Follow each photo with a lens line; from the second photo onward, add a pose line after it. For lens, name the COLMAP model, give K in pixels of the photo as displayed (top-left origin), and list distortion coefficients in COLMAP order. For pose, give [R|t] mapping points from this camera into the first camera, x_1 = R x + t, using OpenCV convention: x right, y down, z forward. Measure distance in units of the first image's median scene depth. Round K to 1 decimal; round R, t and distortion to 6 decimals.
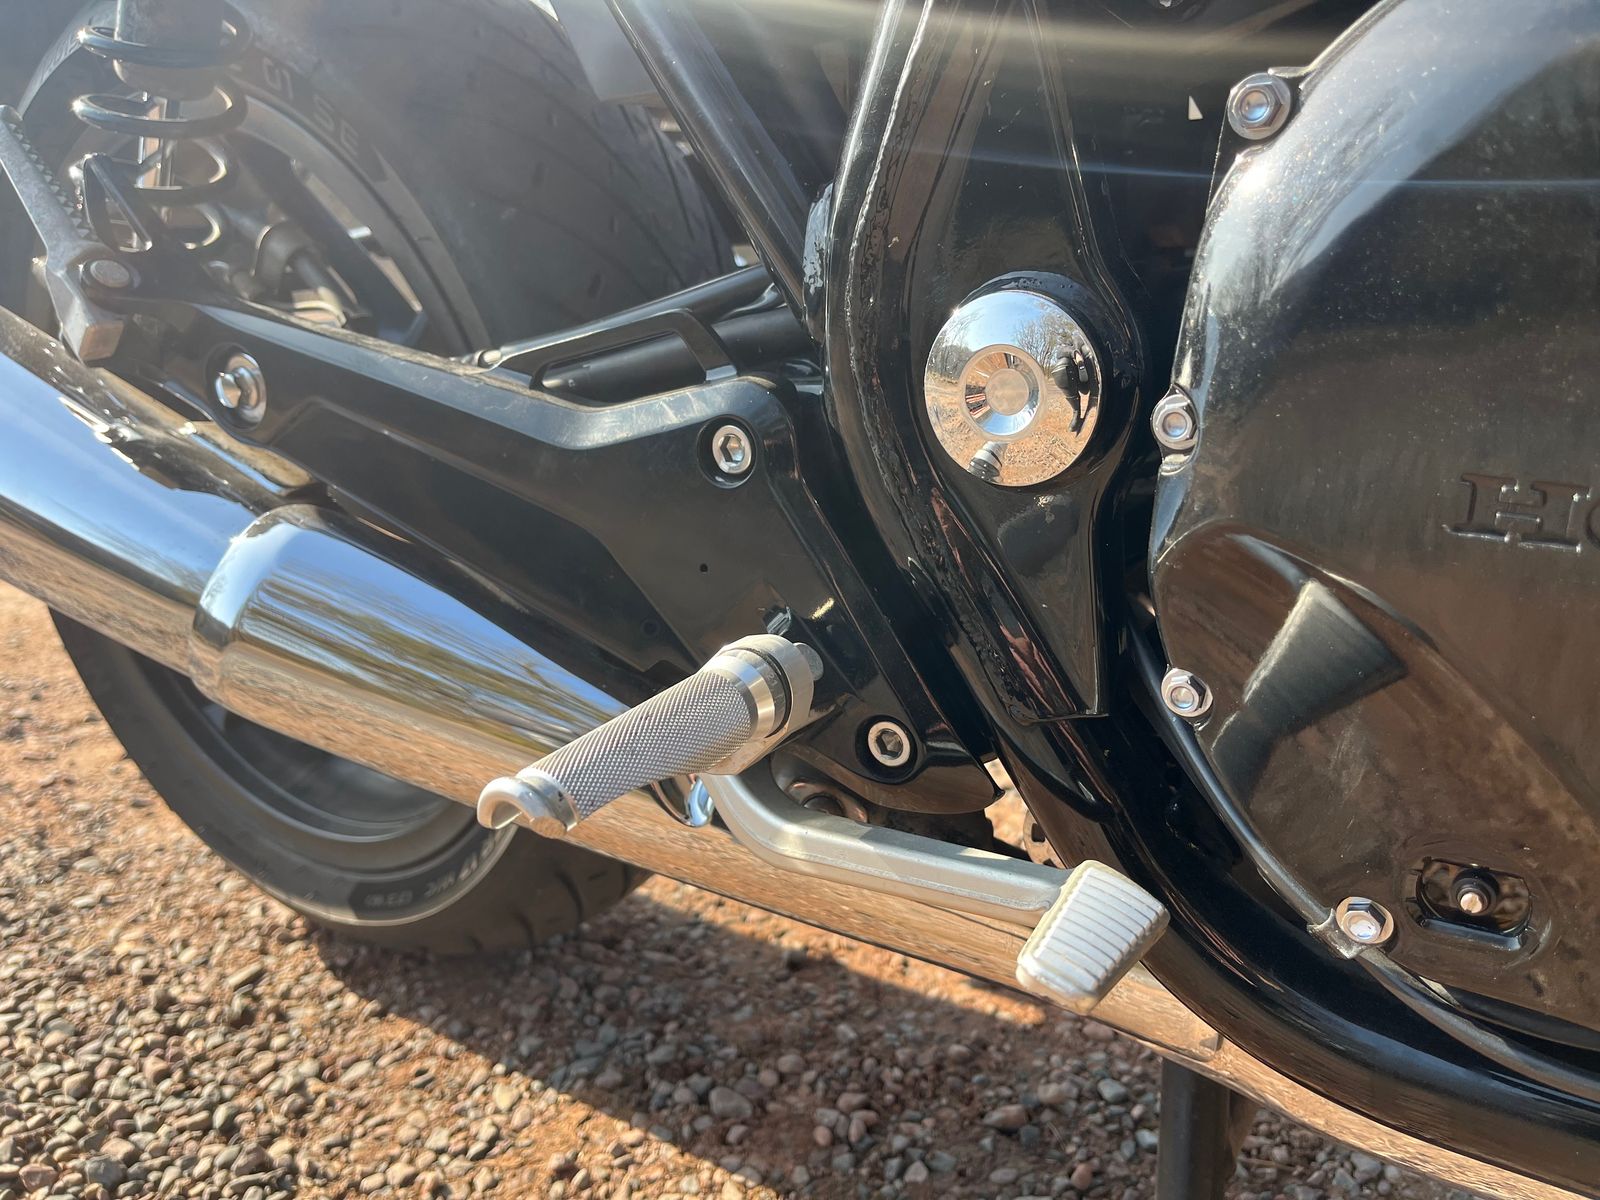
lens RADIAL K [[1194.9, 0, 806.8], [0, 1194.9, 625.4], [0, 0, 1]] dist [0.057103, -0.101474]
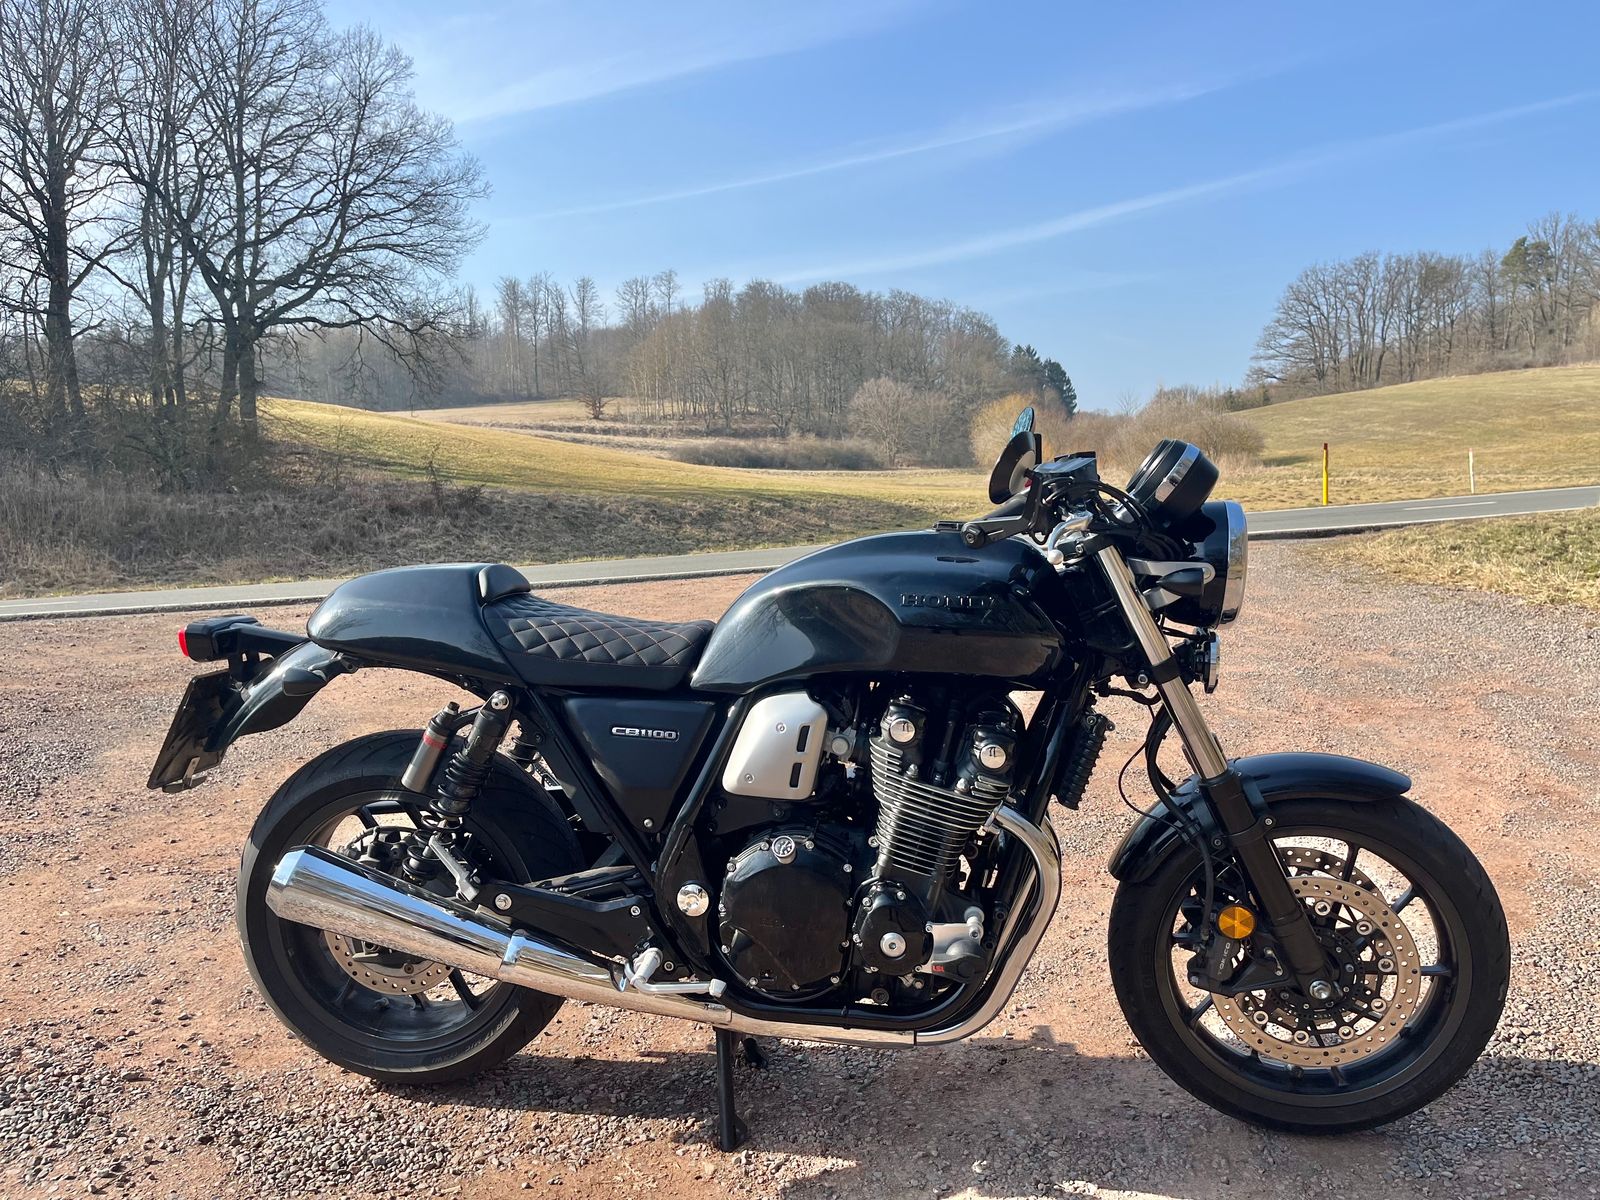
lens RADIAL K [[1215.9, 0, 793.5], [0, 1215.9, 595.0], [0, 0, 1]] dist [0.048263, -0.106171]
pose [[0.887264, -0.000733, 0.461262, -1.069934], [0.099737, 0.976647, -0.190298, -0.231516], [-0.450350, 0.214850, 0.866617, -2.361401]]
